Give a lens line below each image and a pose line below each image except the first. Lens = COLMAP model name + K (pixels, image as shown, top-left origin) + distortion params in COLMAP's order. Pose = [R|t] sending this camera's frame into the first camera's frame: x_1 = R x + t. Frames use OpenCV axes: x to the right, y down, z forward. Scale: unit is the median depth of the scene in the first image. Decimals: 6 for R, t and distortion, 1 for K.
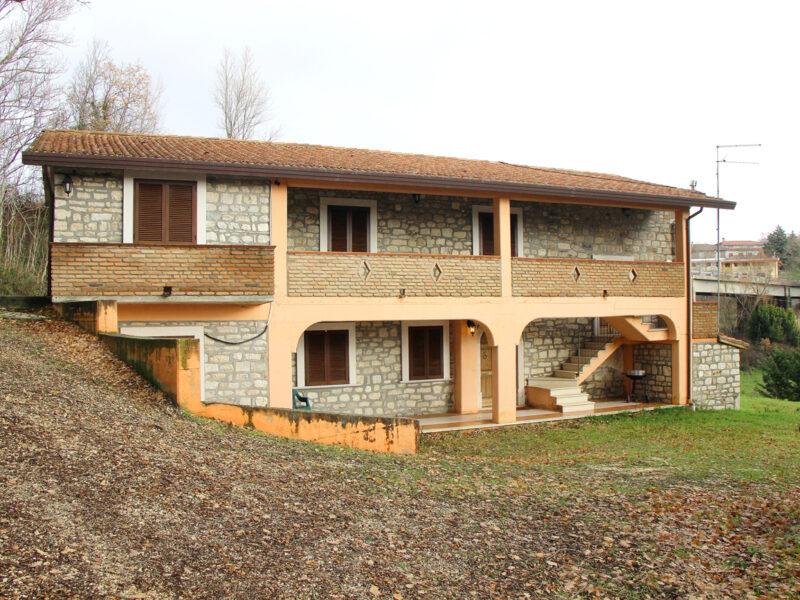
lens RADIAL K [[710.6, 0, 401.8], [0, 710.6, 307.5], [0, 0, 1]] dist [-0.131424, 0.077427]
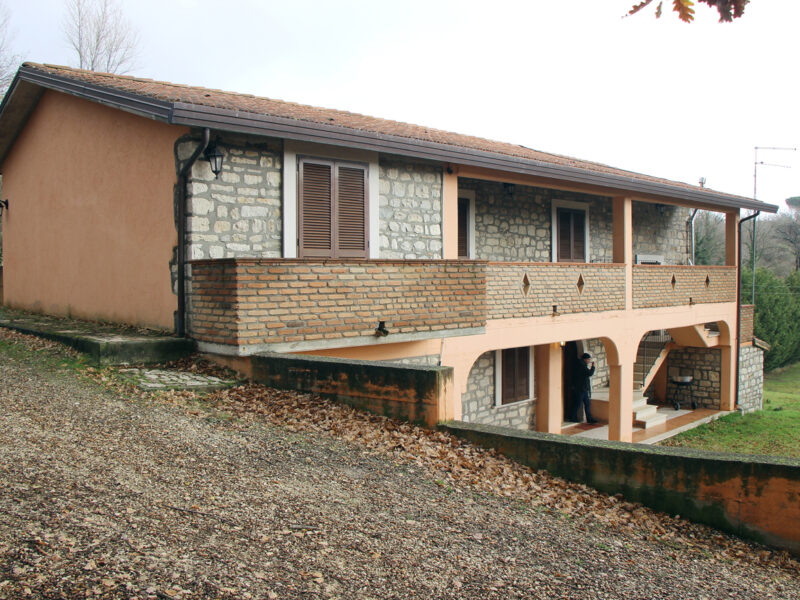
lens RADIAL K [[710.6, 0, 398.2], [0, 710.6, 301.4], [0, 0, 1]] dist [-0.131424, 0.077427]
pose [[0.948100, -0.006778, 0.317899, -0.406443], [-0.006102, 0.999201, 0.039502, -0.058118], [-0.317913, -0.039392, 0.947301, 0.260900]]
